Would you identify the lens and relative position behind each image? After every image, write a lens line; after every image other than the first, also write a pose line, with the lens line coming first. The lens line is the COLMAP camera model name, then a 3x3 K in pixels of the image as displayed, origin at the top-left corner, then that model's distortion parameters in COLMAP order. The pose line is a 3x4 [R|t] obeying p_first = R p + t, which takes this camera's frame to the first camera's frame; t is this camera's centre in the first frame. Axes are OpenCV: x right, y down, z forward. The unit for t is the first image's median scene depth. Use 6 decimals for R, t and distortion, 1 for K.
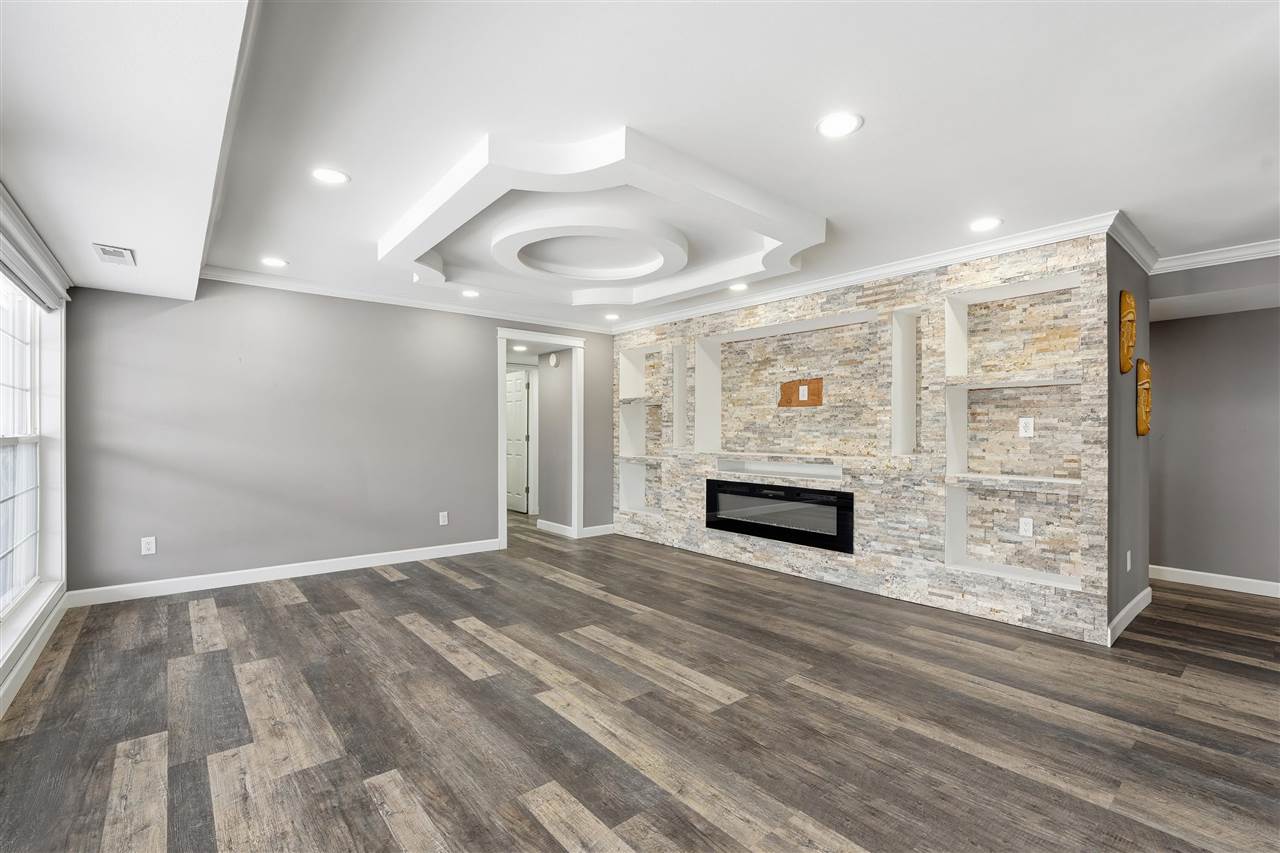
lens RADIAL K [[558.5, 0, 638.0], [0, 558.5, 431.2], [0, 0, 1]] dist [-0.018241, 0.003366]
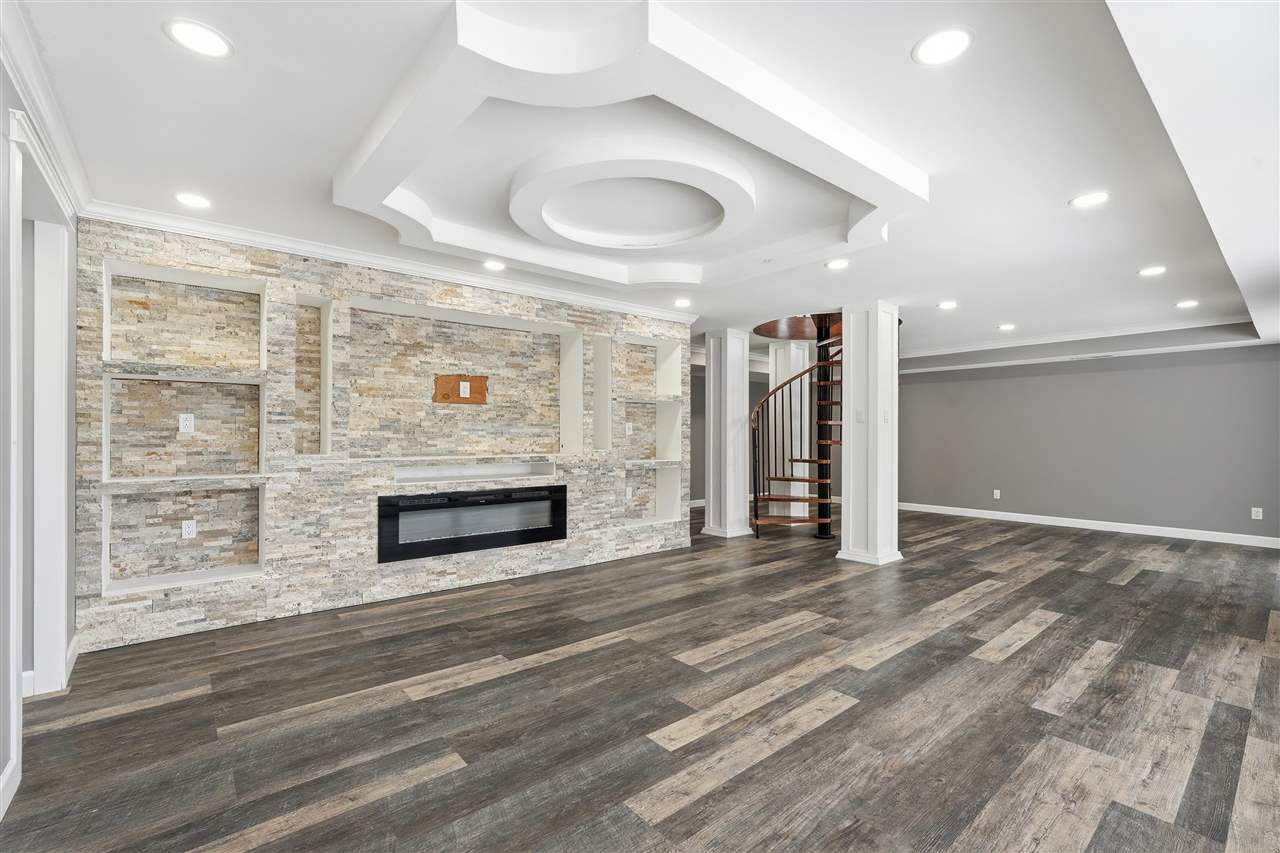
lens RADIAL K [[558.5, 0, 638.2], [0, 558.5, 429.7], [0, 0, 1]] dist [-0.018241, 0.003366]
pose [[0.013900, 0.003377, 0.999898, -0.799032], [-0.003167, 0.999989, -0.003333, 0.001019], [-0.999898, -0.003121, 0.013910, 0.885109]]
